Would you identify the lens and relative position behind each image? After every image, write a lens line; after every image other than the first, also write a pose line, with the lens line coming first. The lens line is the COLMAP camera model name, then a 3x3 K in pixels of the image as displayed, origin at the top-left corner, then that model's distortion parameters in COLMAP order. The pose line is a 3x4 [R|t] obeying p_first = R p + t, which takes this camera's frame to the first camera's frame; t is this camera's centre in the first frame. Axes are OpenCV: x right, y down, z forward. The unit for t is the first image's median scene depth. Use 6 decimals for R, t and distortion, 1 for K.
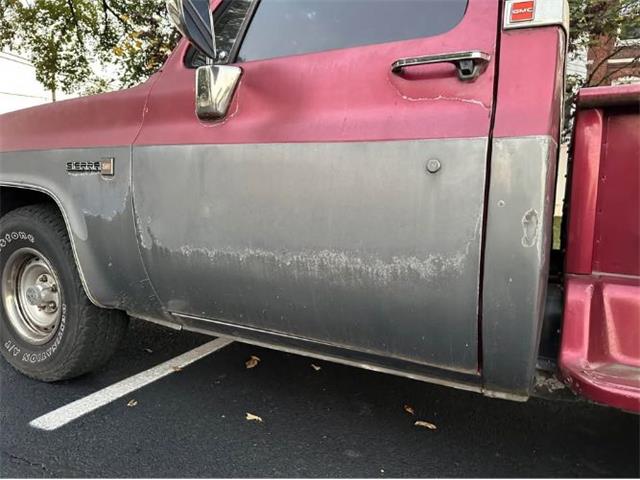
lens RADIAL K [[457.5, 0, 318.9], [0, 457.5, 241.1], [0, 0, 1]] dist [0.036780, -0.049008]
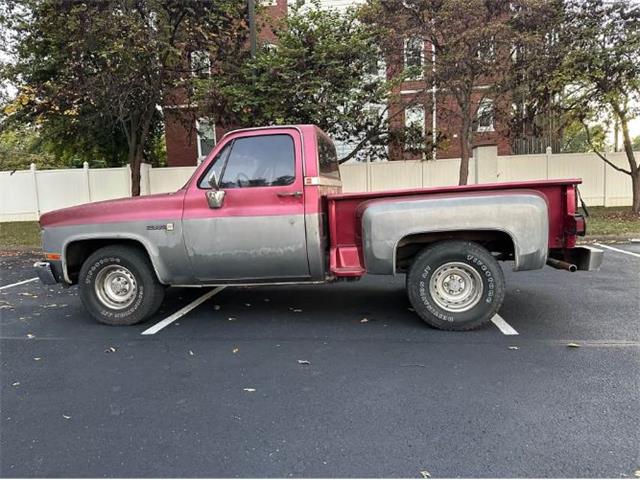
lens RADIAL K [[457.5, 0, 325.8], [0, 457.5, 240.5], [0, 0, 1]] dist [0.036780, -0.049008]
pose [[0.939540, -0.108504, 0.324795, -0.429841], [0.112937, 0.993588, 0.005234, 0.001511], [-0.323281, 0.031764, 0.945770, -1.563838]]
